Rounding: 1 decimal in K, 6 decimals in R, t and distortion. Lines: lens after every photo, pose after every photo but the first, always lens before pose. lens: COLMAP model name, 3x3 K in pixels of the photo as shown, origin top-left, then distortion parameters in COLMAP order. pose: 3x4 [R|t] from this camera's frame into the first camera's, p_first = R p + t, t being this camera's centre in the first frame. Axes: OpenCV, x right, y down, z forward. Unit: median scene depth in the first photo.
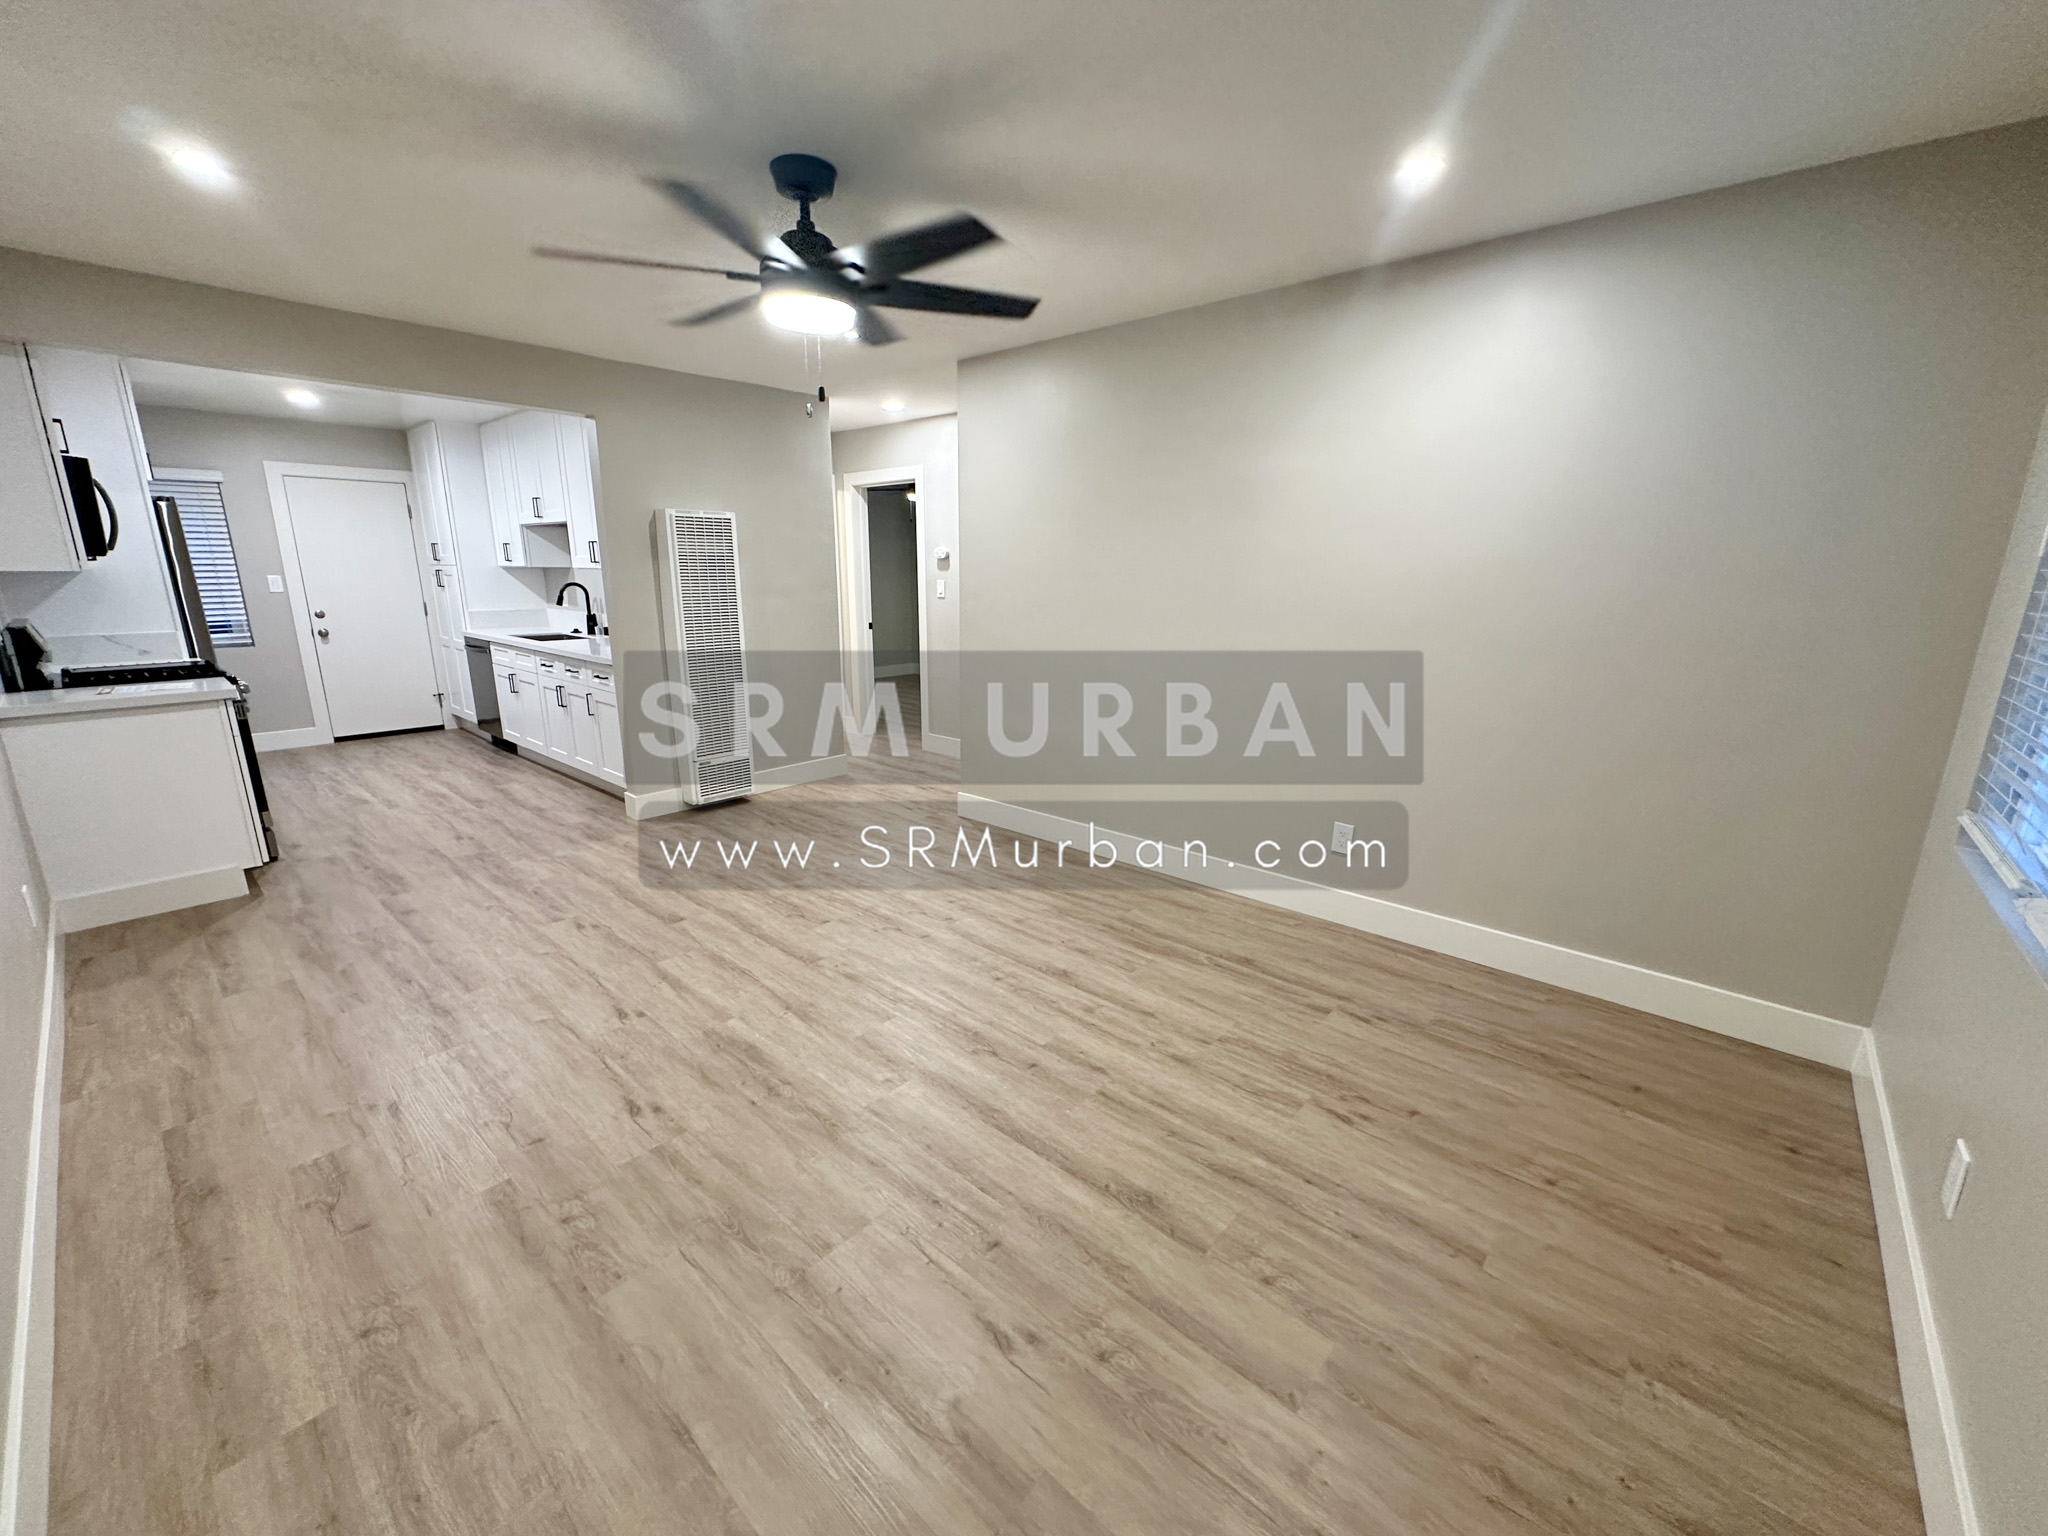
lens RADIAL K [[812.9, 0, 1023.5], [0, 812.9, 764.2], [0, 0, 1]] dist [-0.003410, 0.000726]
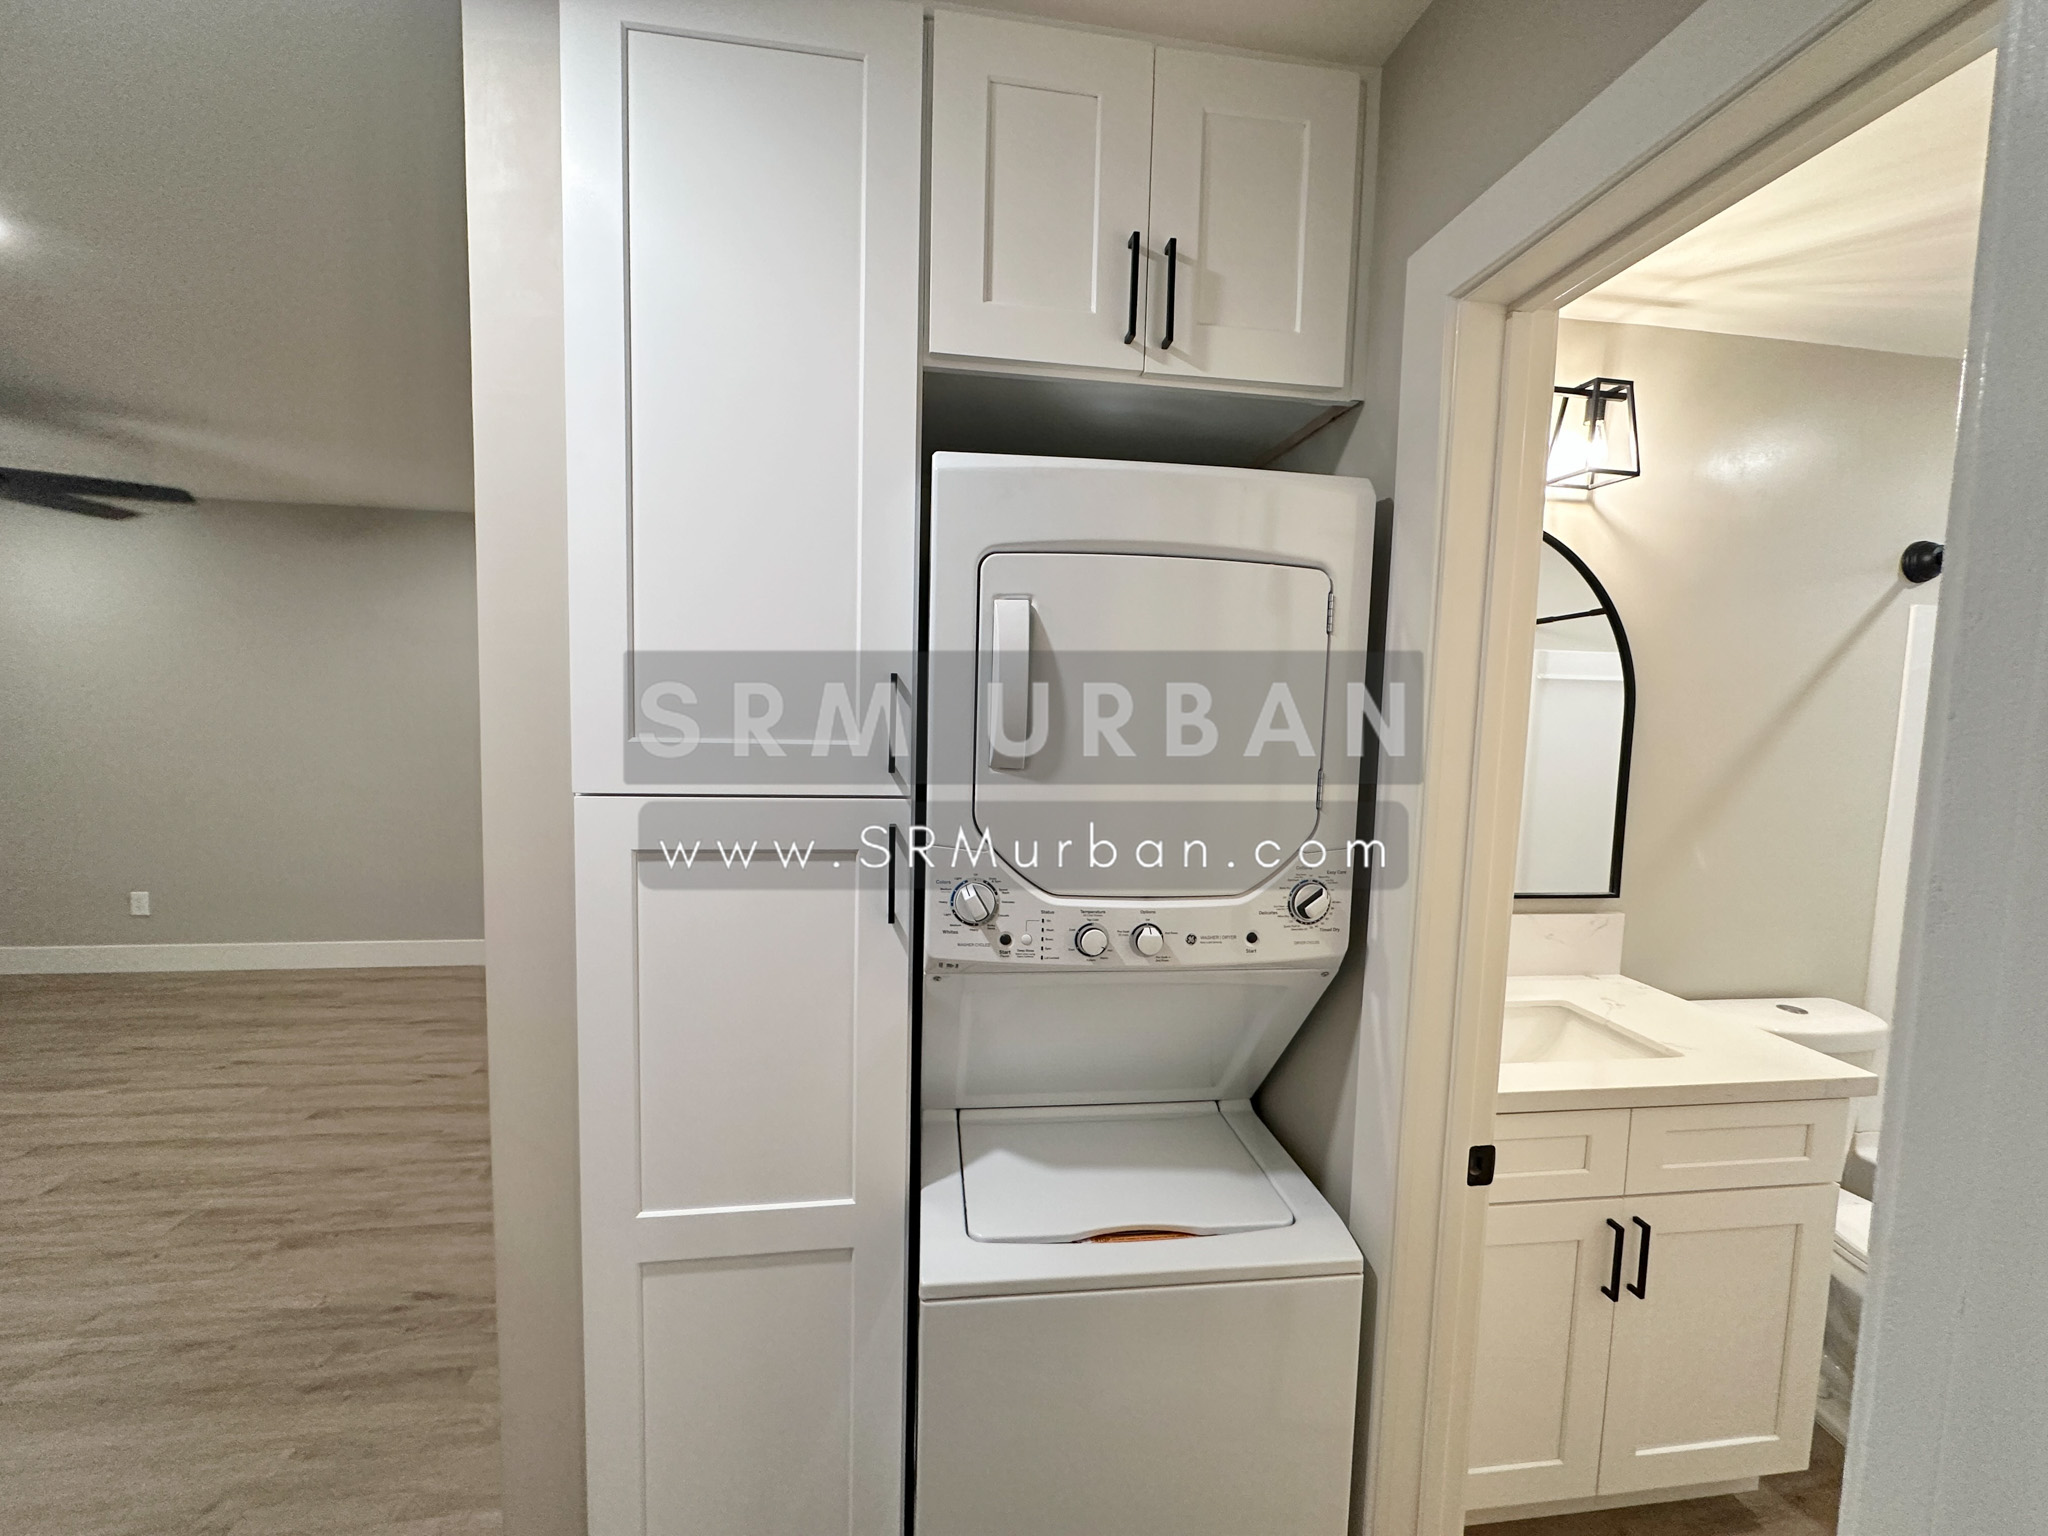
lens RADIAL K [[812.9, 0, 1023.5], [0, 812.9, 764.2], [0, 0, 1]] dist [-0.003410, 0.000726]
pose [[-0.645878, 0.037137, -0.762537, -0.292583], [-0.210341, 0.951502, 0.224502, -0.567313], [0.733893, 0.305393, -0.606742, 2.154145]]
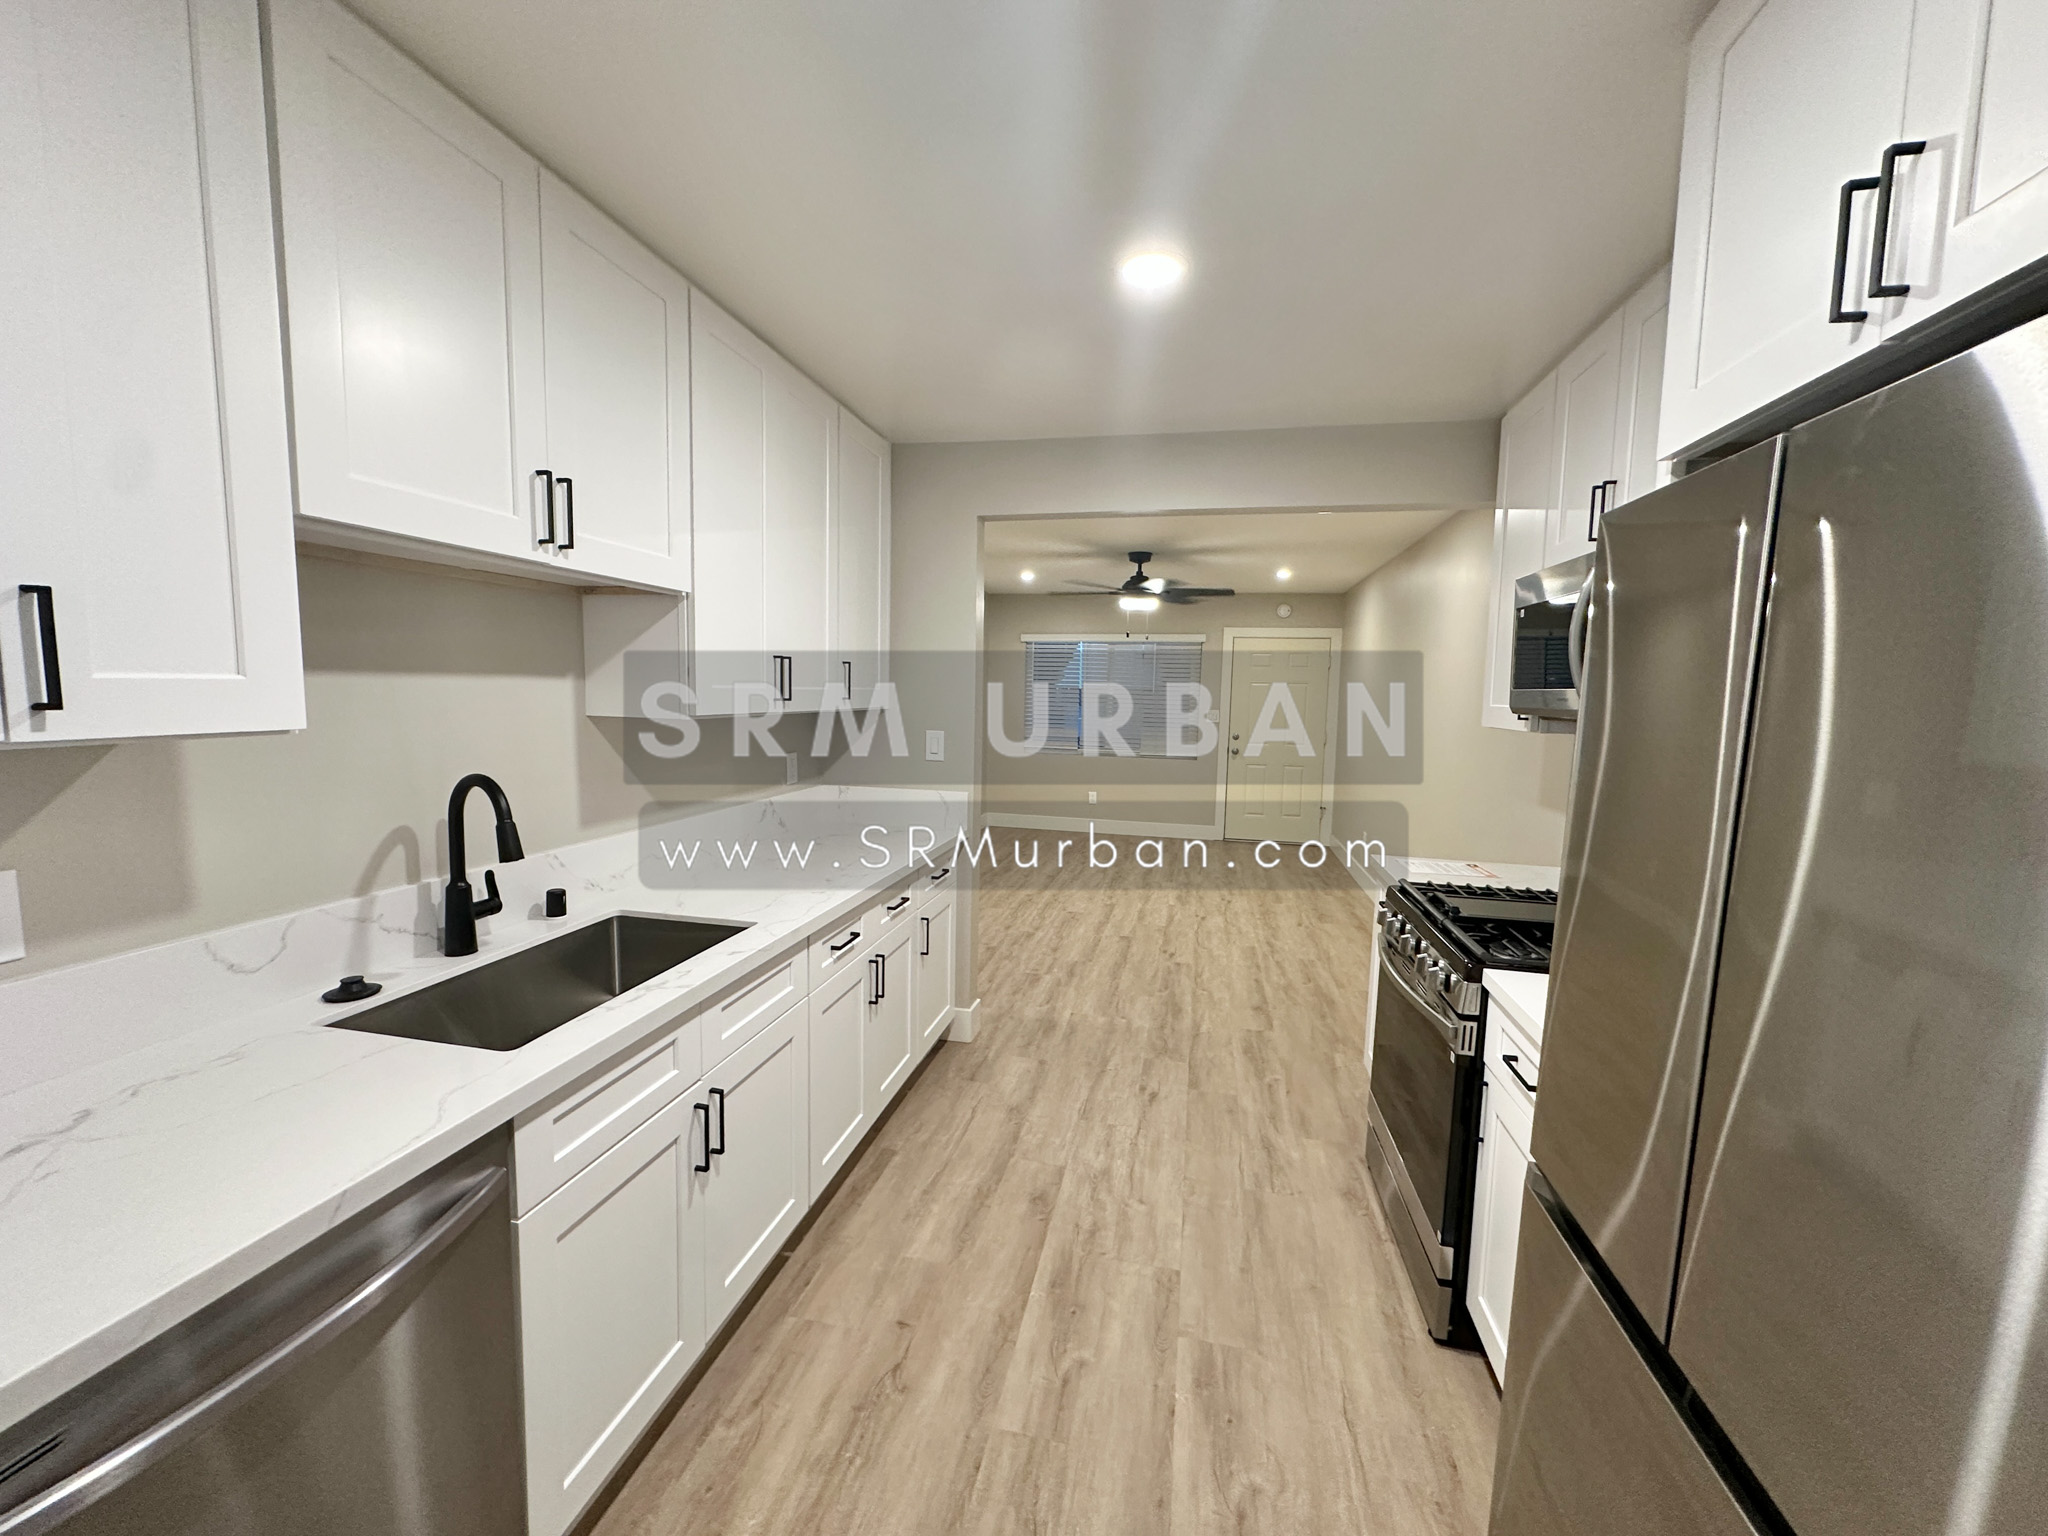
lens RADIAL K [[812.9, 0, 1023.5], [0, 812.9, 764.2], [0, 0, 1]] dist [-0.003410, 0.000726]
pose [[-0.485163, -0.098876, 0.868816, -1.735435], [0.182399, 0.960286, 0.211141, -0.495380], [-0.855189, 0.260909, -0.447861, 1.899982]]
